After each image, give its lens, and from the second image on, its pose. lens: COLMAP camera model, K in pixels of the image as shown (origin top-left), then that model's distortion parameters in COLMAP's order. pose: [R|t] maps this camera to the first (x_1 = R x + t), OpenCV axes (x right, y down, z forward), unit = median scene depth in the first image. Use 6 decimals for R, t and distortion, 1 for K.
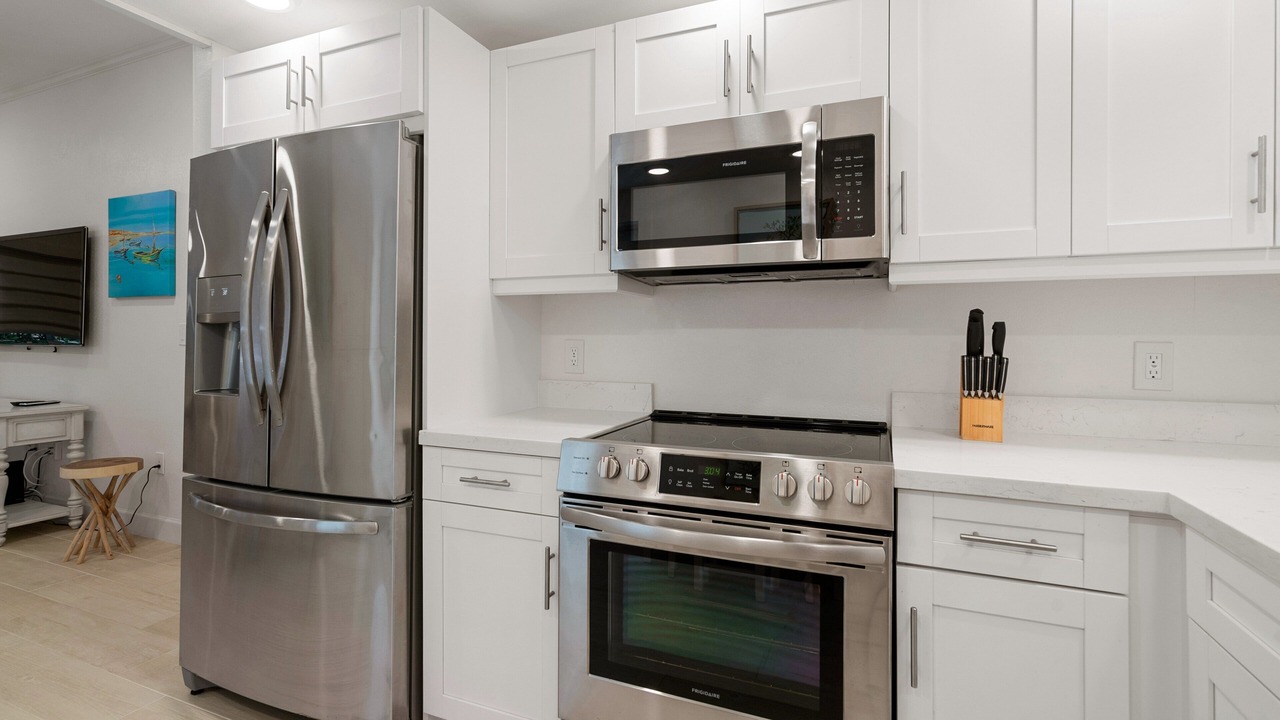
lens RADIAL K [[586.7, 0, 628.7], [0, 586.7, 337.3], [0, 0, 1]] dist [-0.000226, 0.001303]
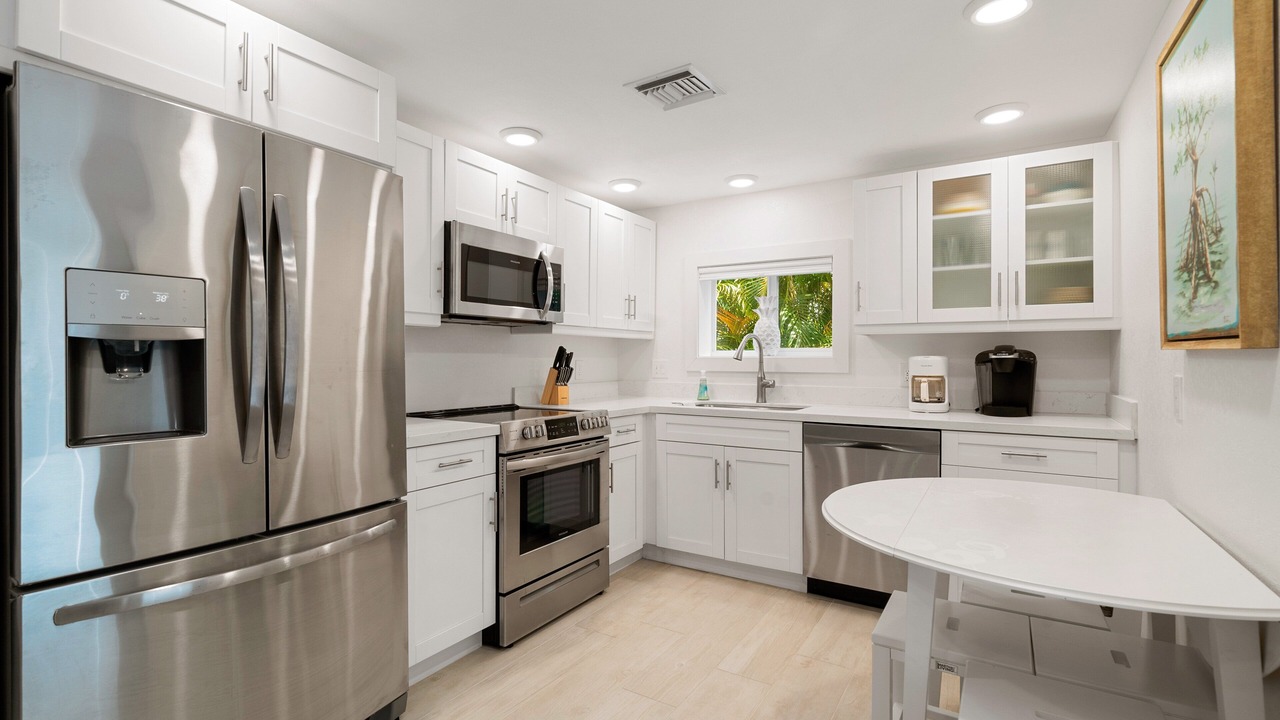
lens RADIAL K [[586.7, 0, 638.8], [0, 586.7, 357.2], [0, 0, 1]] dist [-0.000226, 0.001303]
pose [[0.153915, 0.000980, 0.988084, -1.266166], [-0.003463, 0.999994, -0.000453, -0.004892], [-0.988078, -0.003352, 0.153918, 0.290386]]
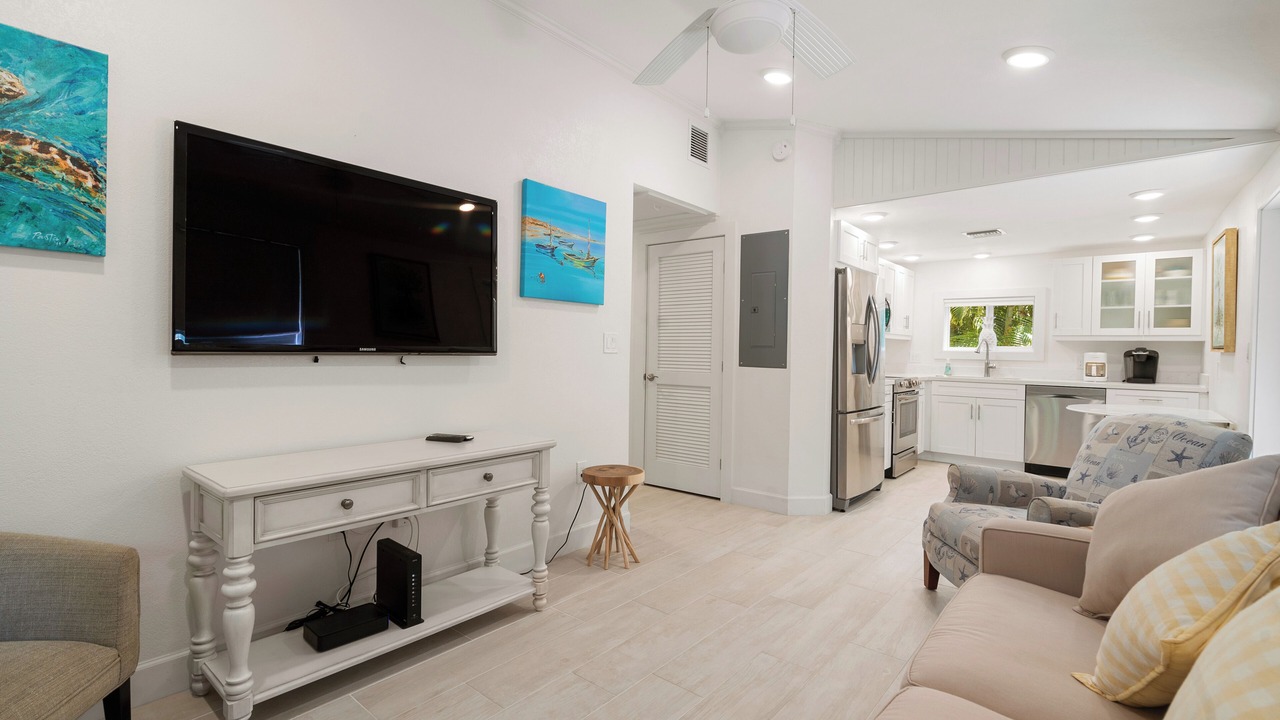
lens RADIAL K [[586.7, 0, 634.6], [0, 586.7, 356.3], [0, 0, 1]] dist [-0.000226, 0.001303]
pose [[0.285307, -0.010408, 0.958380, -3.071641], [-0.017929, 0.999708, 0.016194, 0.001865], [-0.958268, -0.021803, 0.285037, 1.136820]]
